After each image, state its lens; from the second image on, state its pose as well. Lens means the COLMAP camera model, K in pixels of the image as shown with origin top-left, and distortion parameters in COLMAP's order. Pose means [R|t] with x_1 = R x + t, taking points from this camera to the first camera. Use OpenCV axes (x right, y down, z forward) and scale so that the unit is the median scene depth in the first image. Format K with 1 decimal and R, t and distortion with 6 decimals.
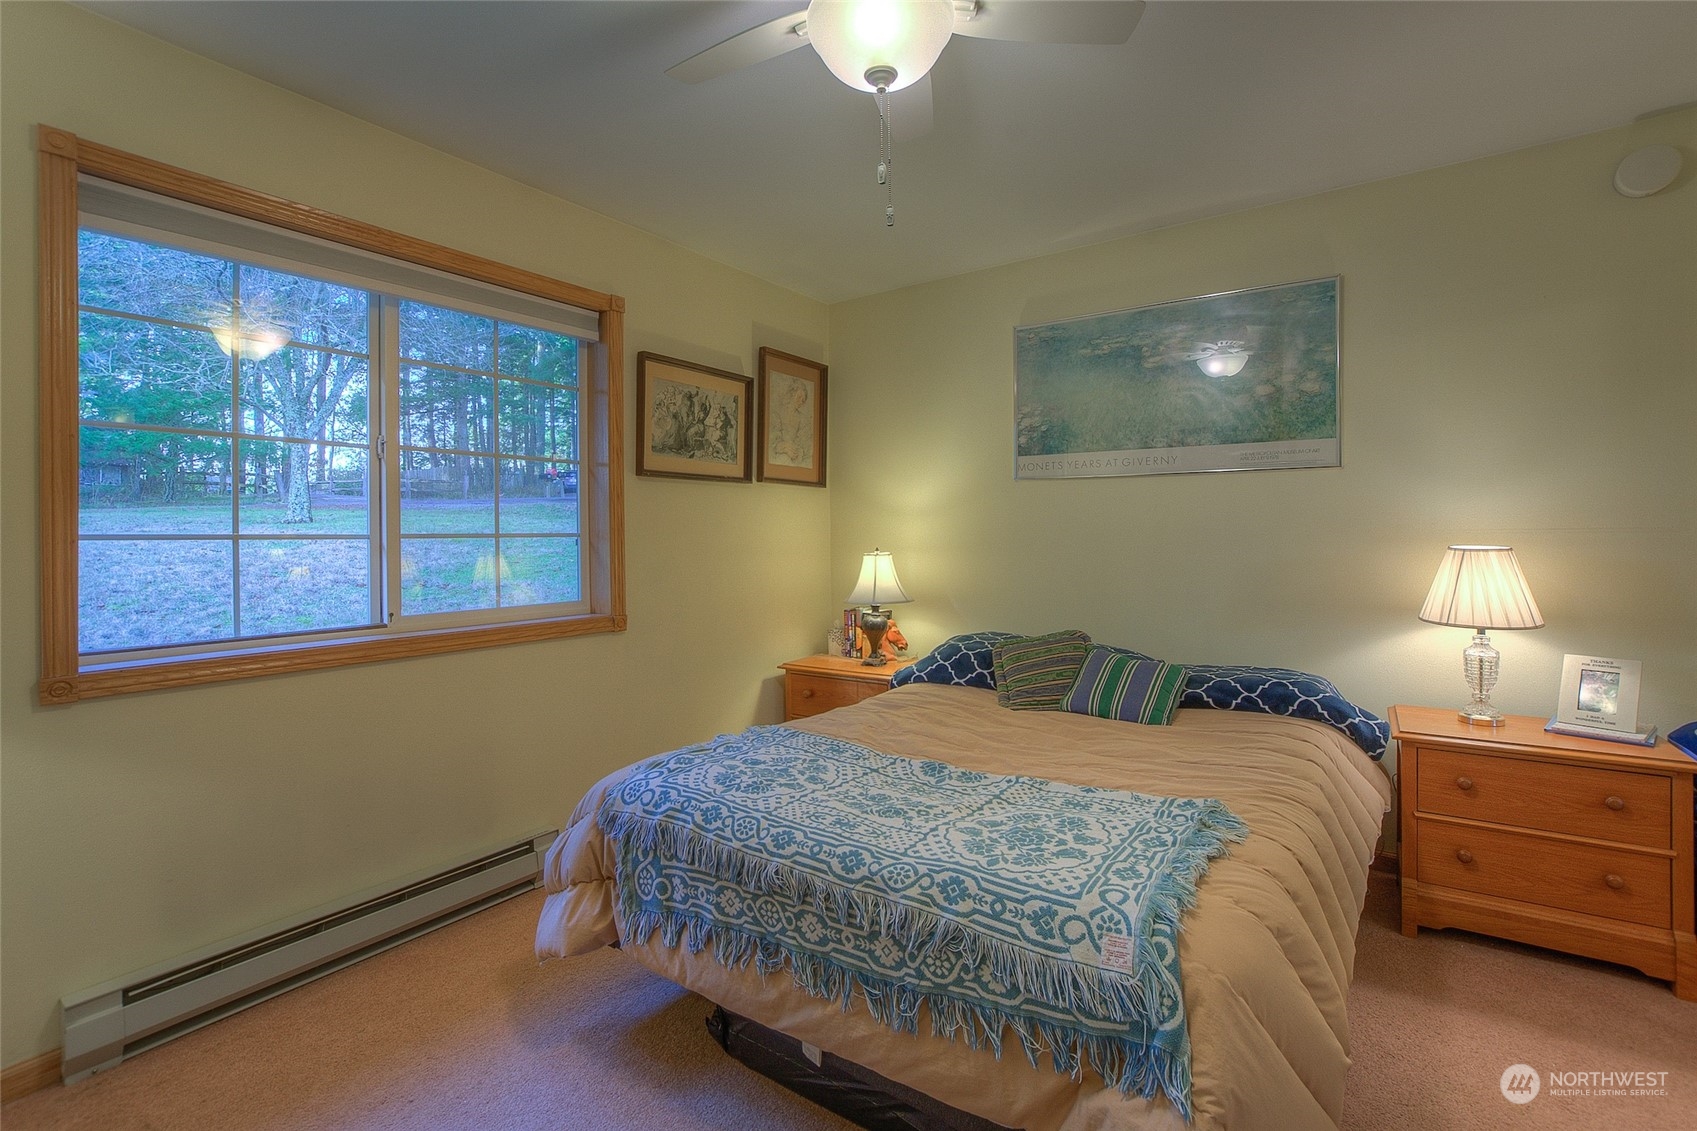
lens RADIAL K [[761.1, 0, 848.5], [0, 761.1, 546.1], [0, 0, 1]] dist [-0.033153, 0.011319]
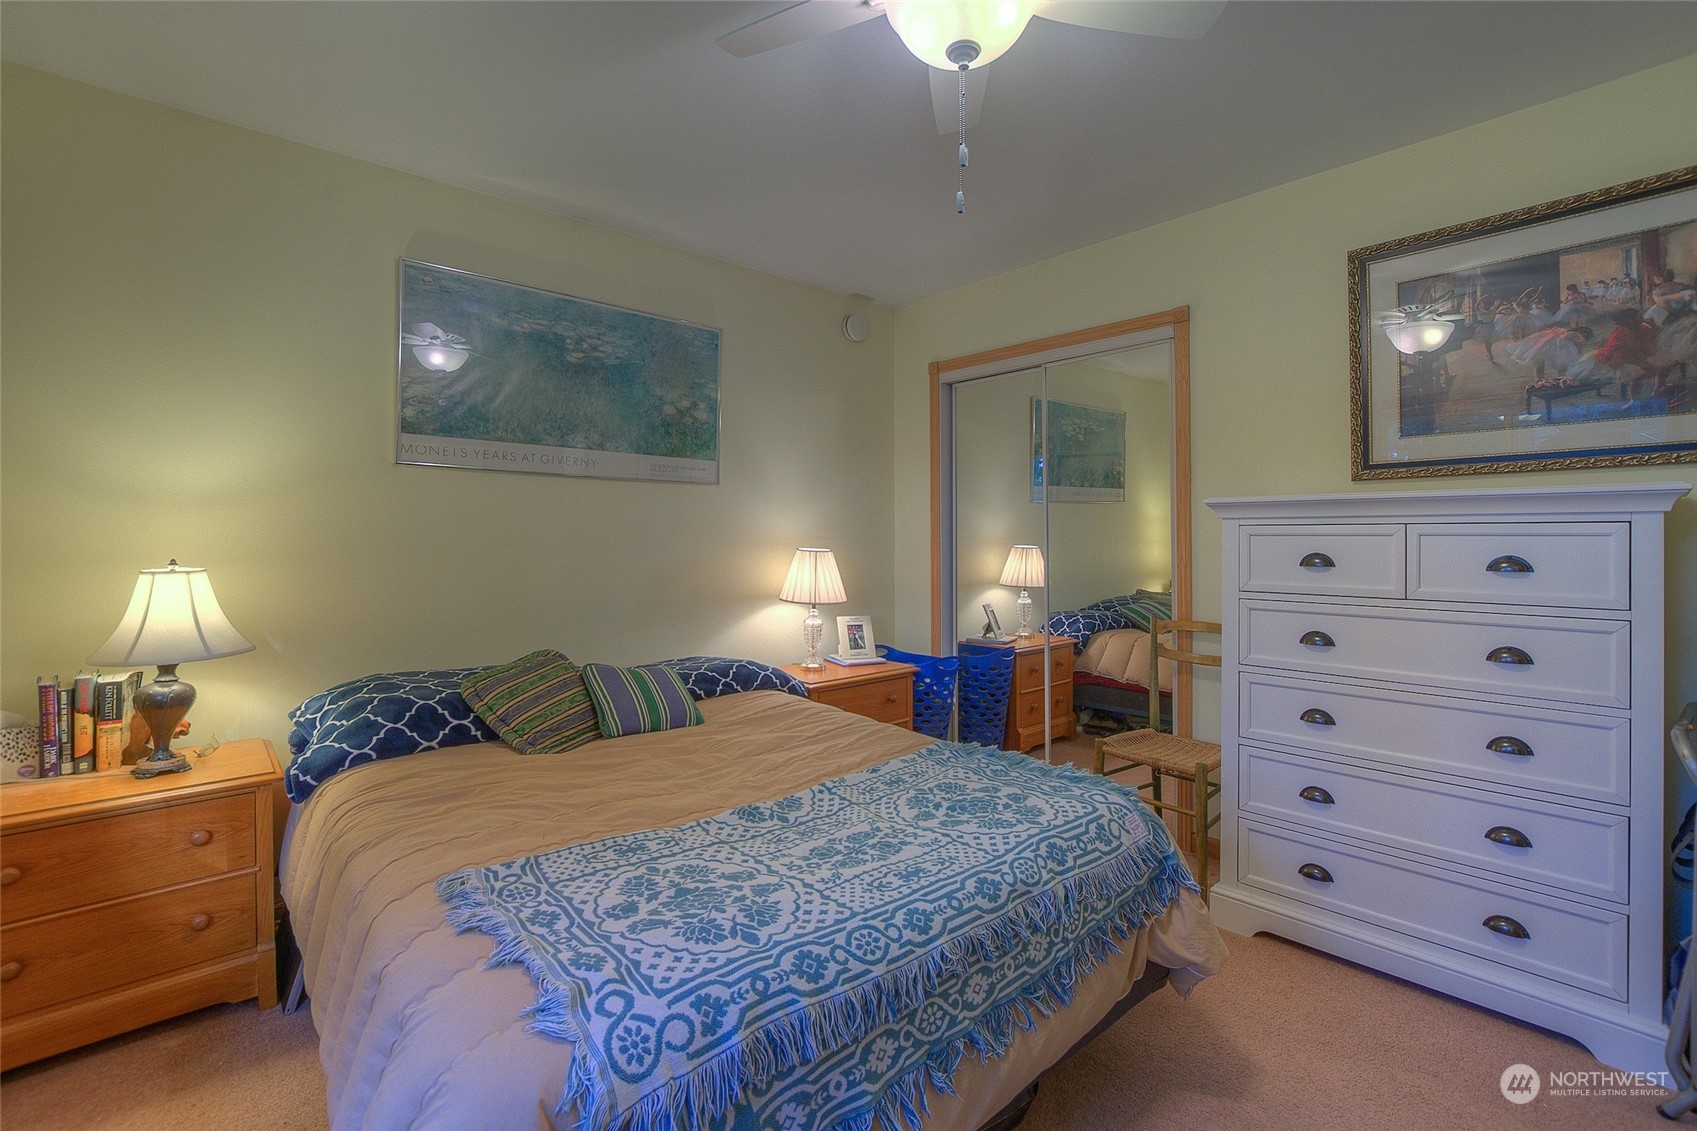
lens RADIAL K [[761.1, 0, 848.5], [0, 761.1, 546.1], [0, 0, 1]] dist [-0.033153, 0.011319]
pose [[0.218403, -0.000140, 0.975859, -0.786922], [0.010673, 0.999941, -0.002245, -0.001546], [-0.975800, 0.010906, 0.218391, 0.810203]]
